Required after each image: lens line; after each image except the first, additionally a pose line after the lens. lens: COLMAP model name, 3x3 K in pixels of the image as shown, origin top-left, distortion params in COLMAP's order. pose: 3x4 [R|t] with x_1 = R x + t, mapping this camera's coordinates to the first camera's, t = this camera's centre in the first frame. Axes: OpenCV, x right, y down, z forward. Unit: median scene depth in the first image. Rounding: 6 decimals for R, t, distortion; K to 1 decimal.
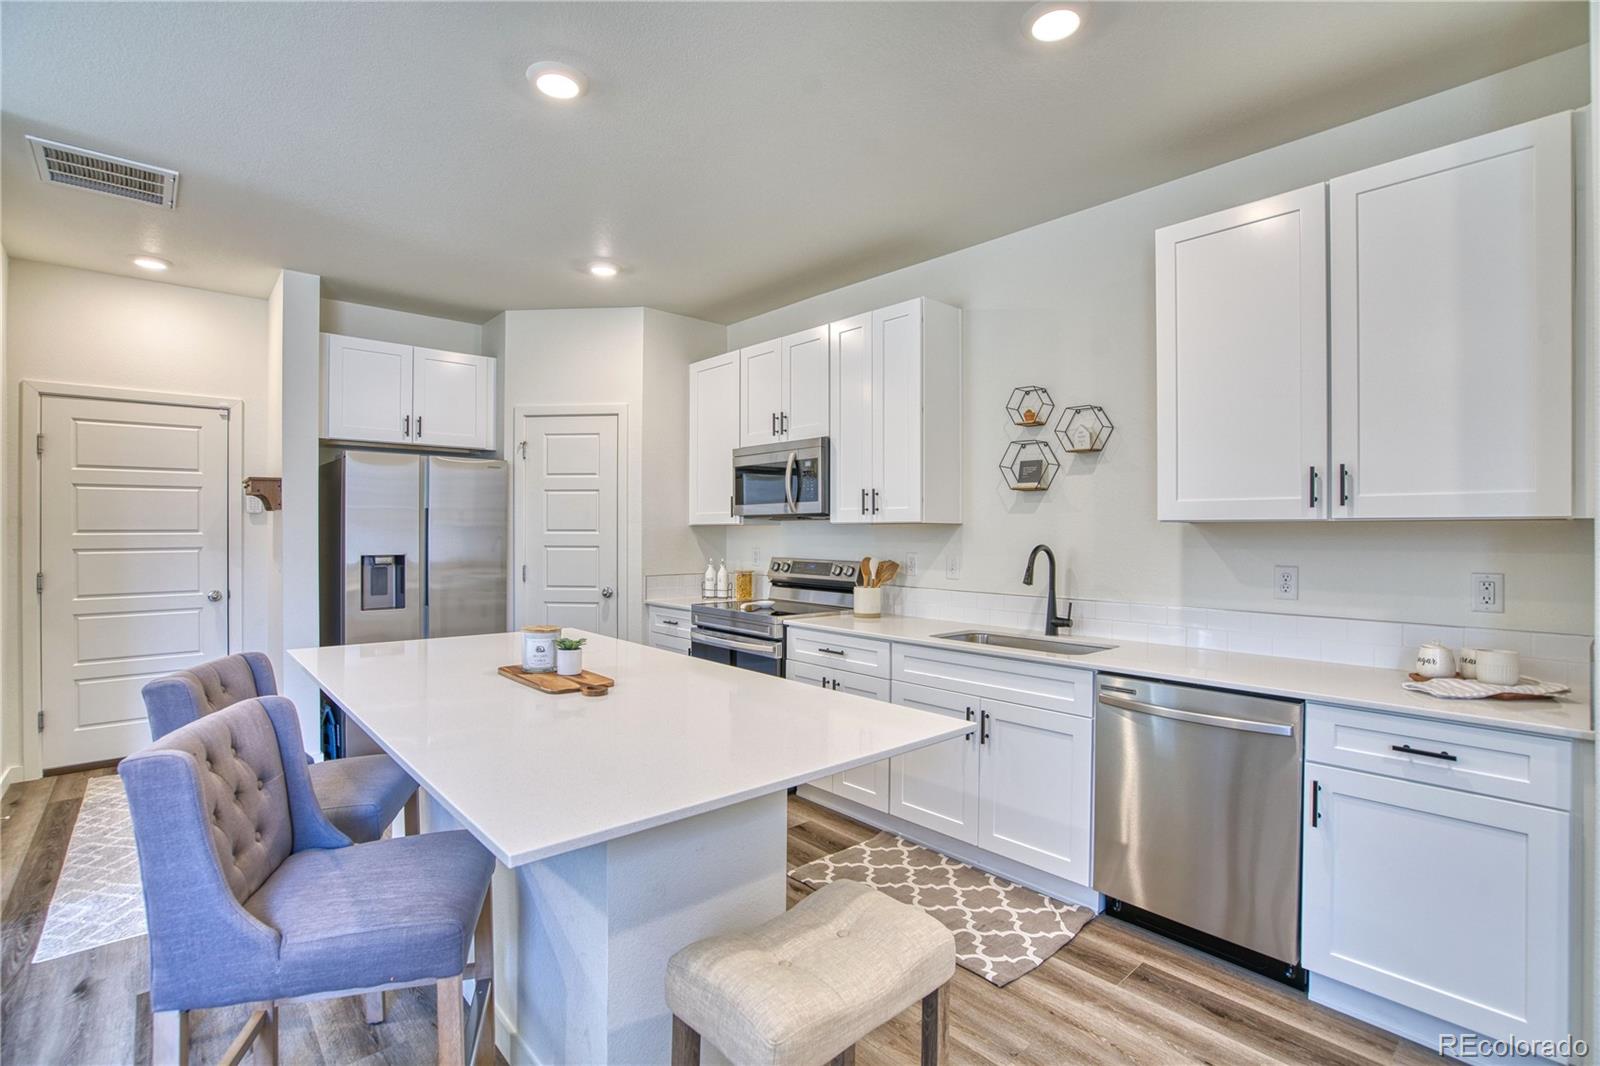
lens RADIAL K [[747.0, 0, 793.2], [0, 747.0, 526.0], [0, 0, 1]] dist [-0.037270, 0.009049]
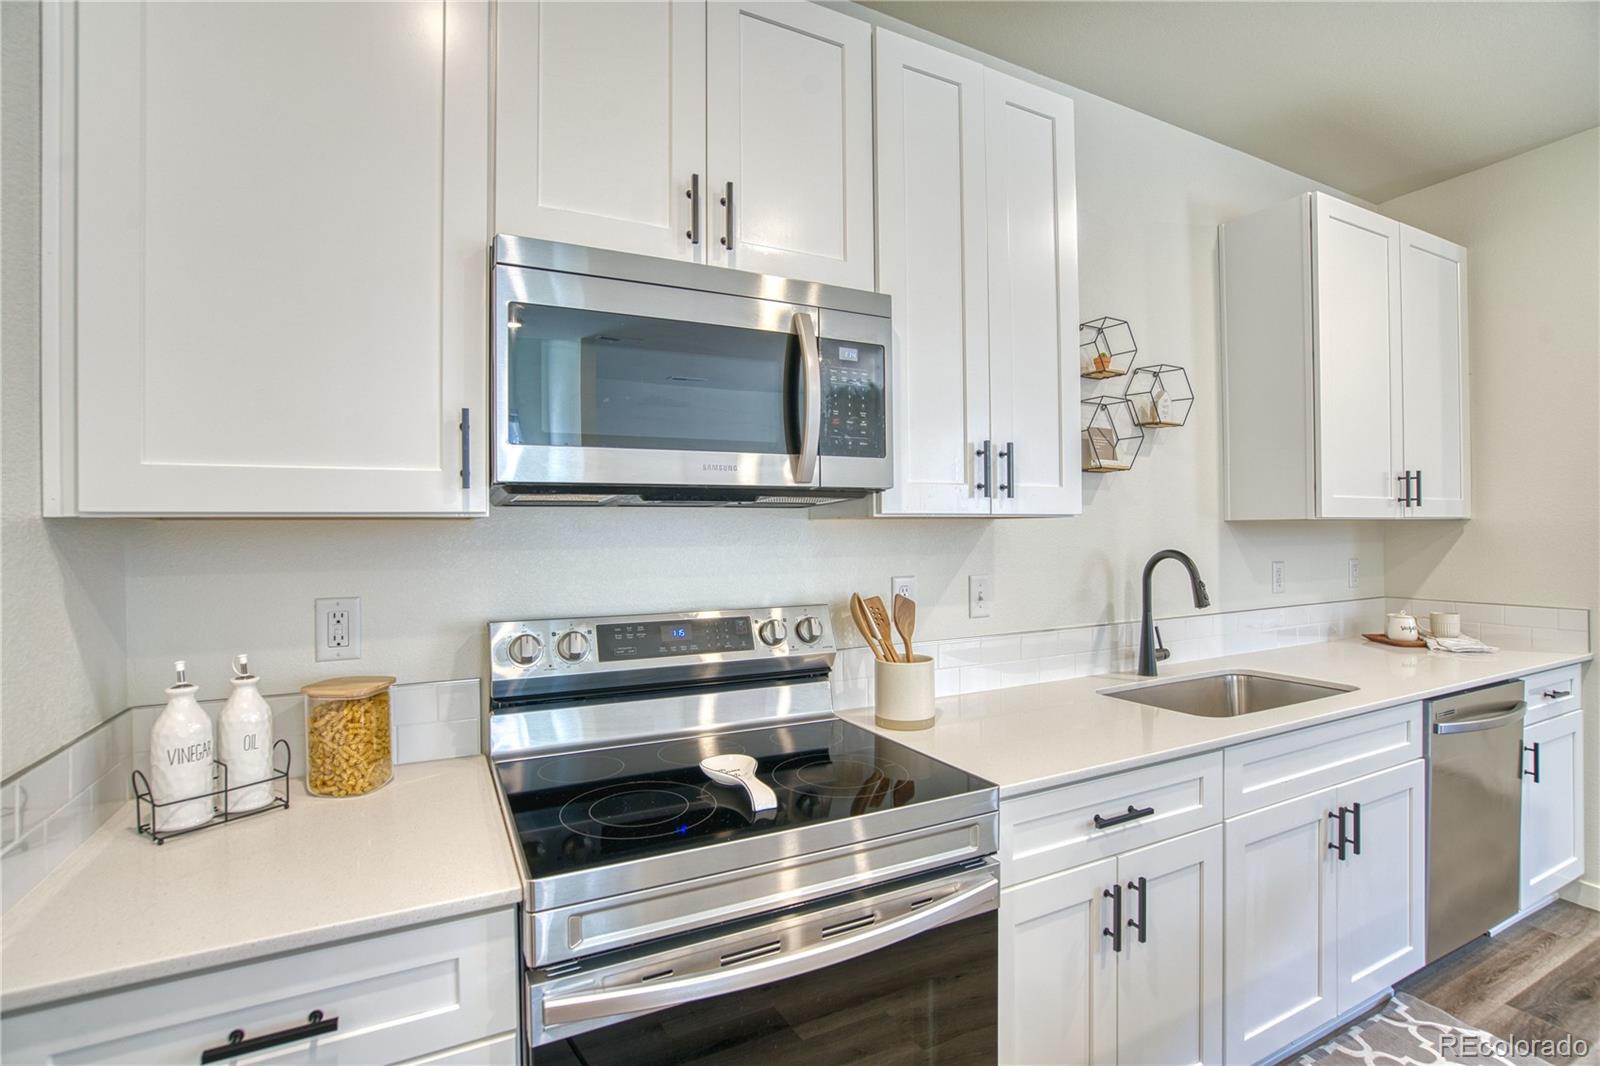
lens RADIAL K [[747.0, 0, 805.7], [0, 747.0, 520.6], [0, 0, 1]] dist [-0.037270, 0.009049]
pose [[0.246960, 0.000371, 0.969026, -0.399243], [-0.004528, 0.999989, 0.000771, -0.001218], [-0.969015, -0.004578, 0.246959, 1.069862]]
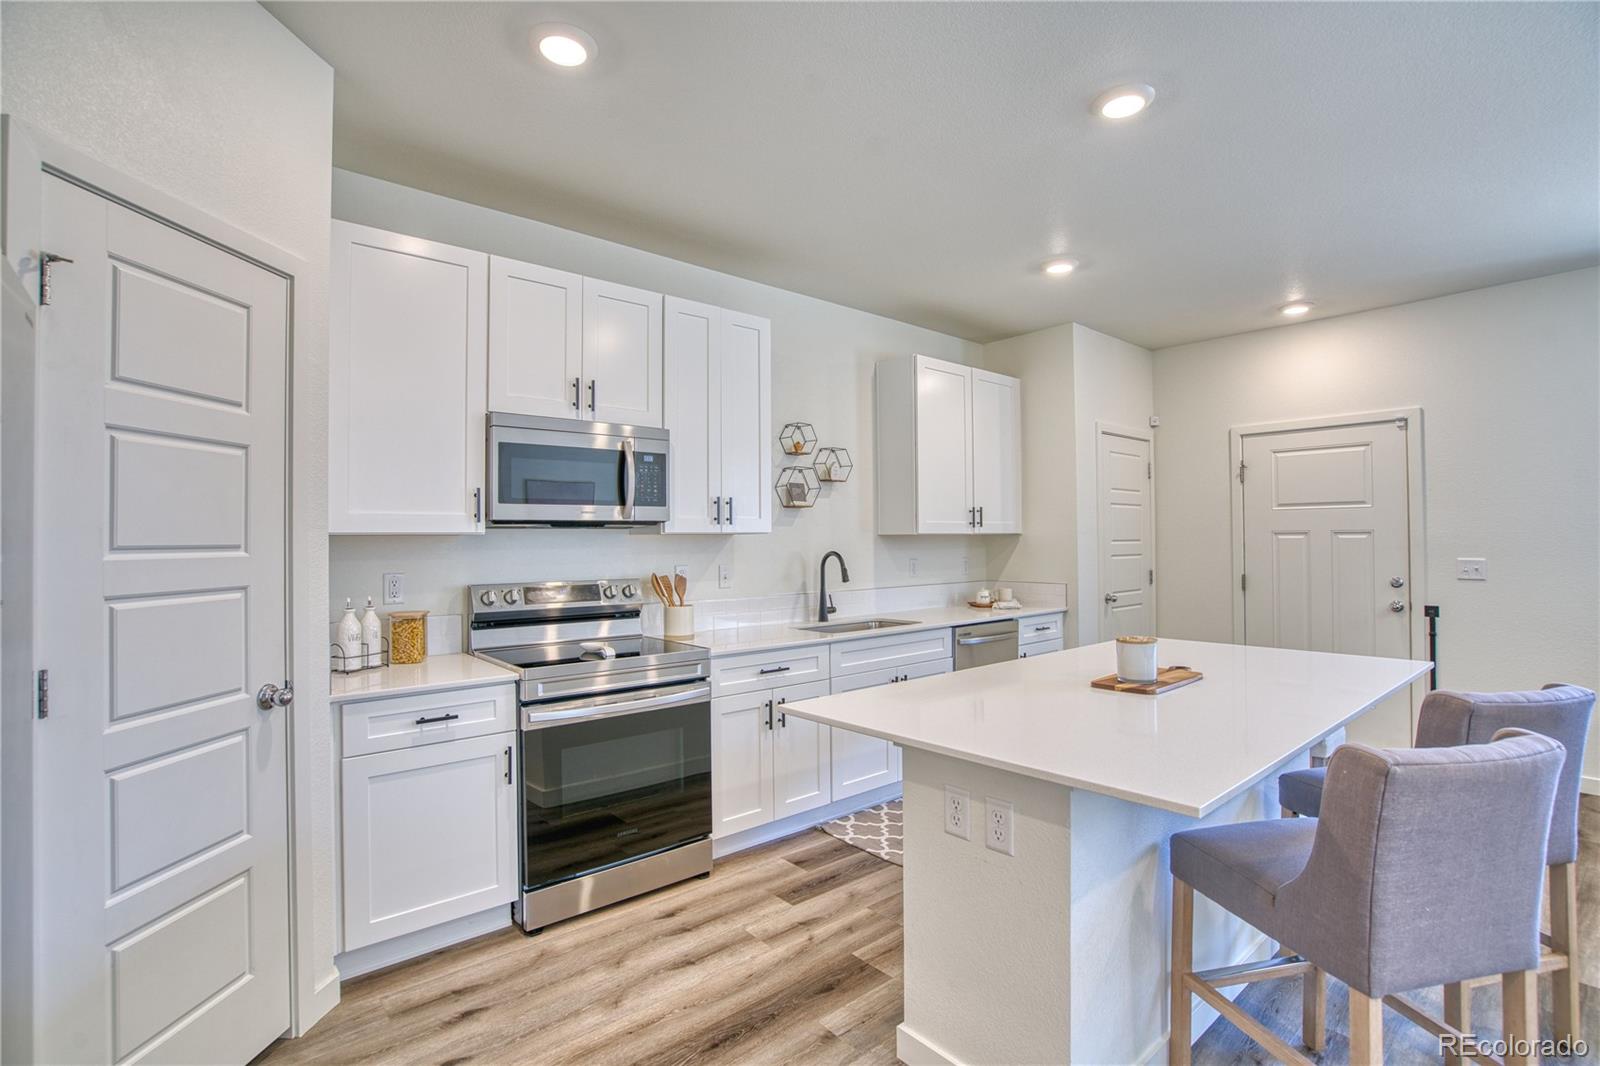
lens RADIAL K [[747.0, 0, 800.9], [0, 747.0, 517.5], [0, 0, 1]] dist [-0.037270, 0.009049]
pose [[0.023600, 0.019126, 0.999538, -0.890313], [-0.006001, 0.999802, -0.018990, -0.007600], [-0.999703, -0.005550, 0.023711, 0.942498]]
